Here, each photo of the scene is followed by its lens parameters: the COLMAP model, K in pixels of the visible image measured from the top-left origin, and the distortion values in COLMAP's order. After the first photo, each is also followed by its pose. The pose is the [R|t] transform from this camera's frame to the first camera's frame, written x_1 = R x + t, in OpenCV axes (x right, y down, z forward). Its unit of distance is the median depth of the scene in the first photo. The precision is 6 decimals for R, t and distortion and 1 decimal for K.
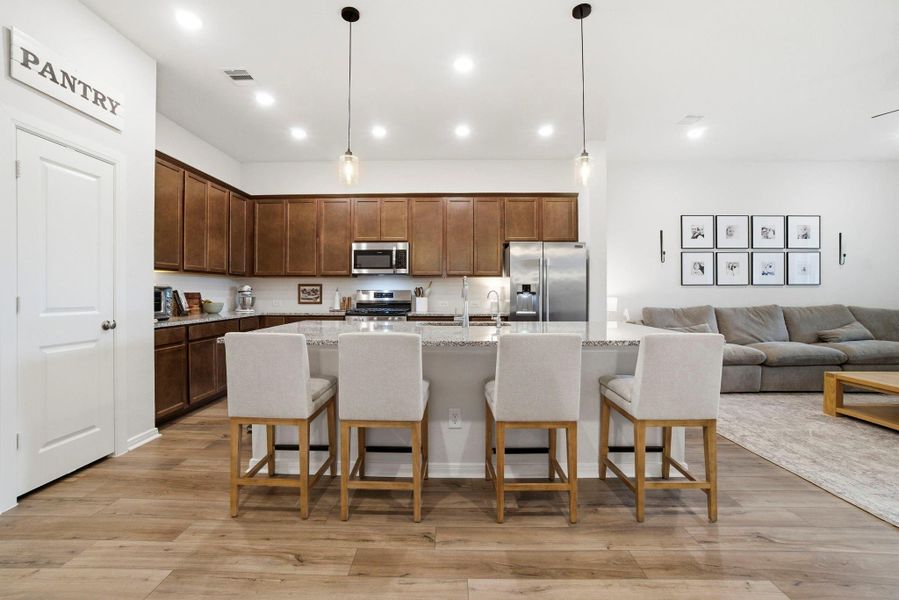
lens RADIAL K [[400.2, 0, 442.0], [0, 400.2, 295.0], [0, 0, 1]] dist [-0.066602, 0.027549]
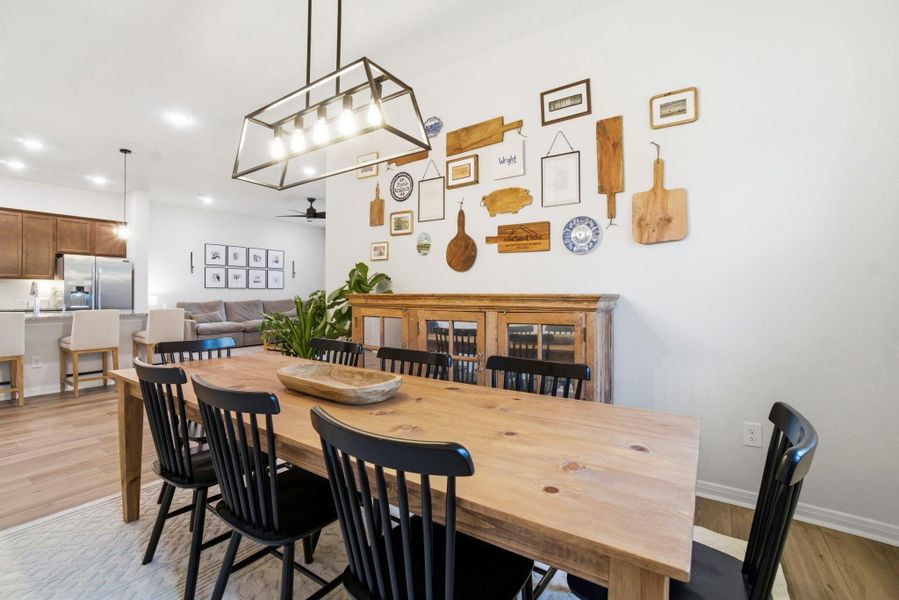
lens RADIAL K [[400.2, 0, 442.0], [0, 400.2, 295.0], [0, 0, 1]] dist [-0.066602, 0.027549]
pose [[0.548402, -0.001188, 0.836214, -0.198218], [0.001323, 0.999999, 0.000553, 0.004320], [-0.836213, 0.000803, 0.548403, -0.710874]]
